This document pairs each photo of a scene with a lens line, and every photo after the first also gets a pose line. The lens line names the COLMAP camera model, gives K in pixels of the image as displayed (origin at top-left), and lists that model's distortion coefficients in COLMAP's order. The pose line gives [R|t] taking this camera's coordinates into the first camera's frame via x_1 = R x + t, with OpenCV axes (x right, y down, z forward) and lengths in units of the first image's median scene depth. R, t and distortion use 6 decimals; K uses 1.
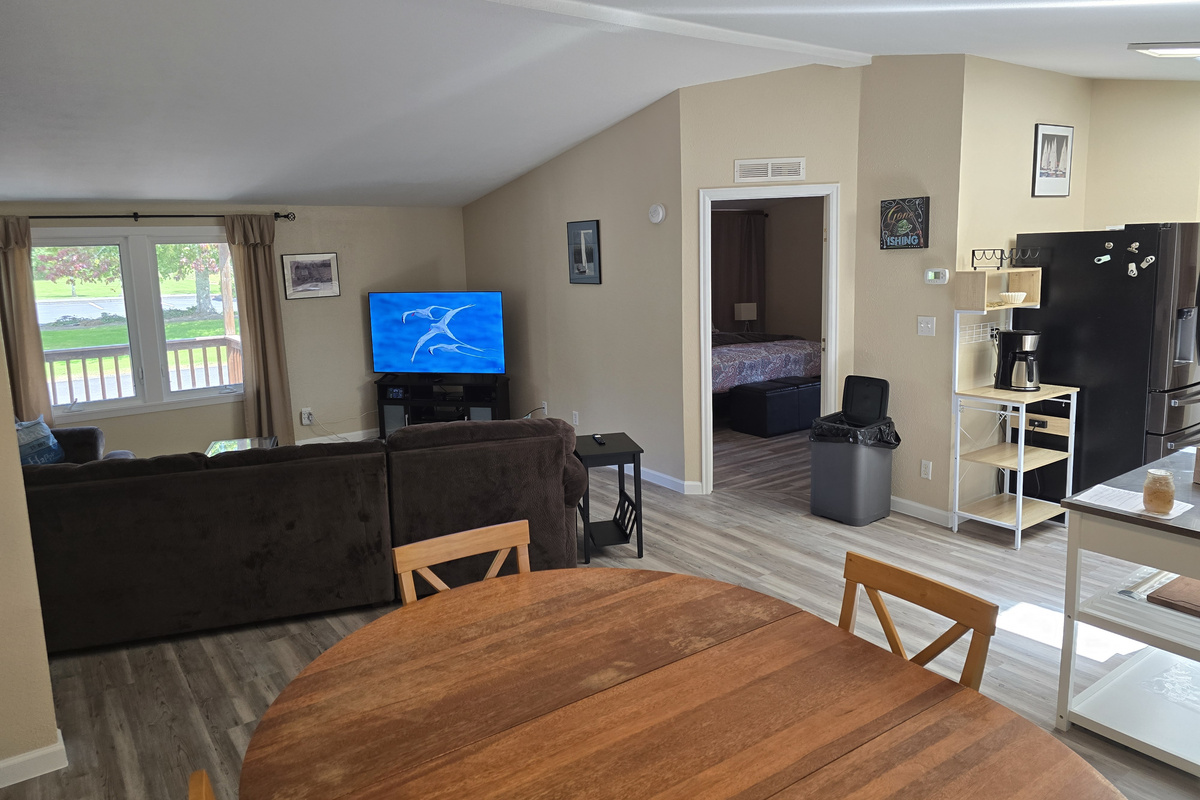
lens RADIAL K [[801.0, 0, 600.8], [0, 801.0, 339.1], [0, 0, 1]] dist [0.064557, -0.056159]
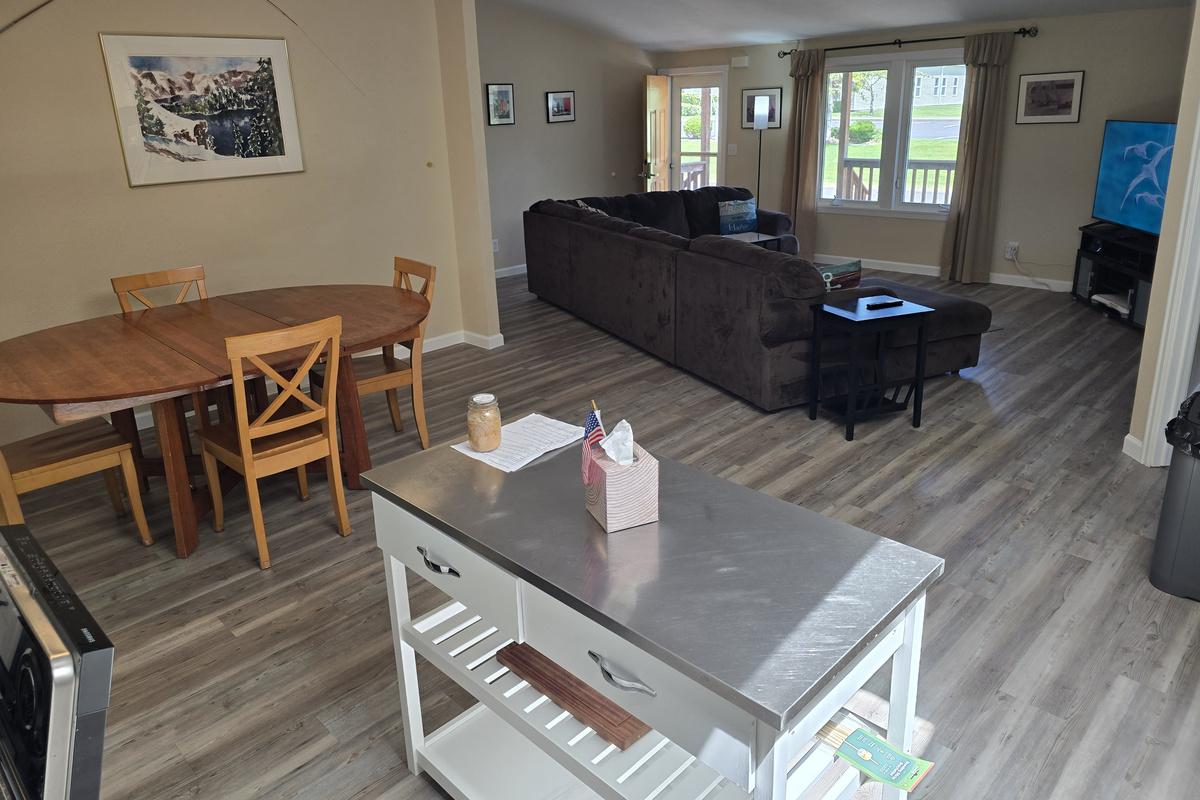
lens RADIAL K [[801.0, 0, 600.8], [0, 801.0, 339.1], [0, 0, 1]] dist [0.064557, -0.056159]
pose [[0.159661, 0.297836, -0.941171, 0.736312], [-0.080741, 0.954147, 0.288245, -0.063336], [0.983865, 0.029970, 0.176387, 0.517617]]
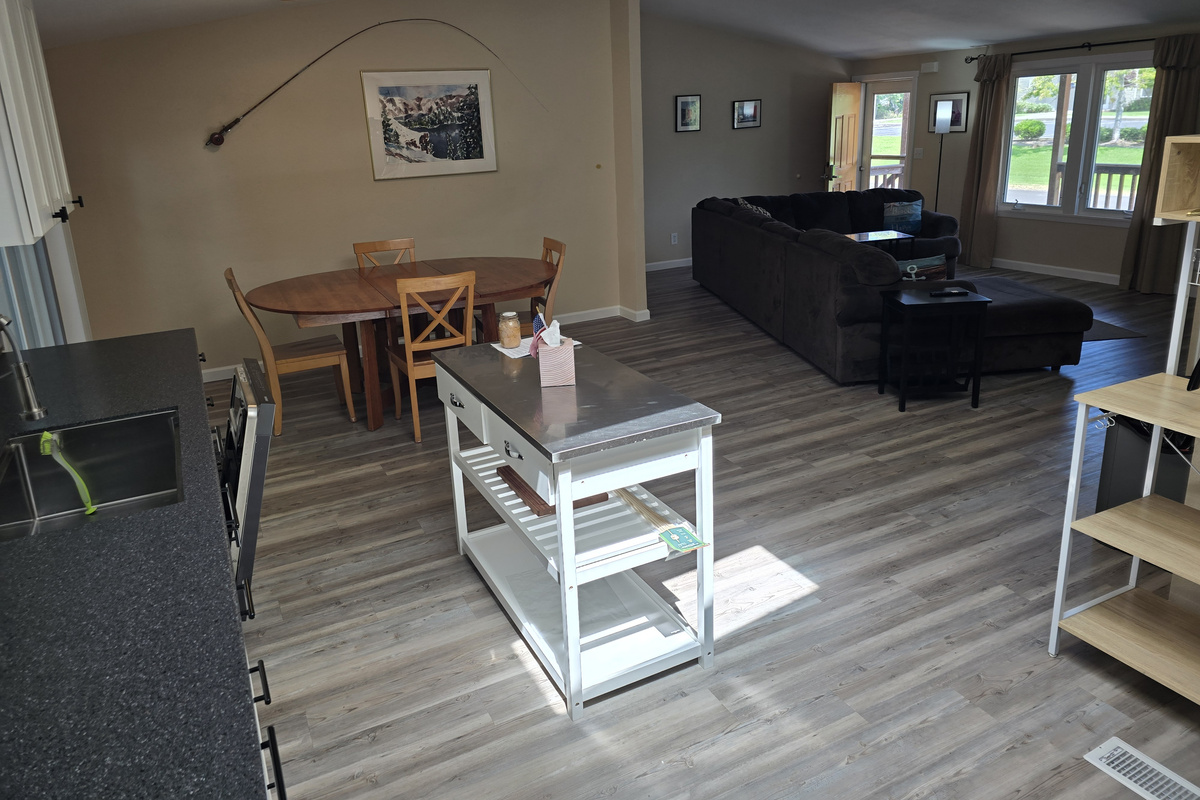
lens RADIAL K [[801.0, 0, 600.8], [0, 801.0, 339.1], [0, 0, 1]] dist [0.064557, -0.056159]
pose [[-0.154987, 0.294045, -0.943142, 0.937979], [-0.060879, 0.950021, 0.306194, -0.090901], [0.986039, 0.104874, -0.129340, 0.681996]]
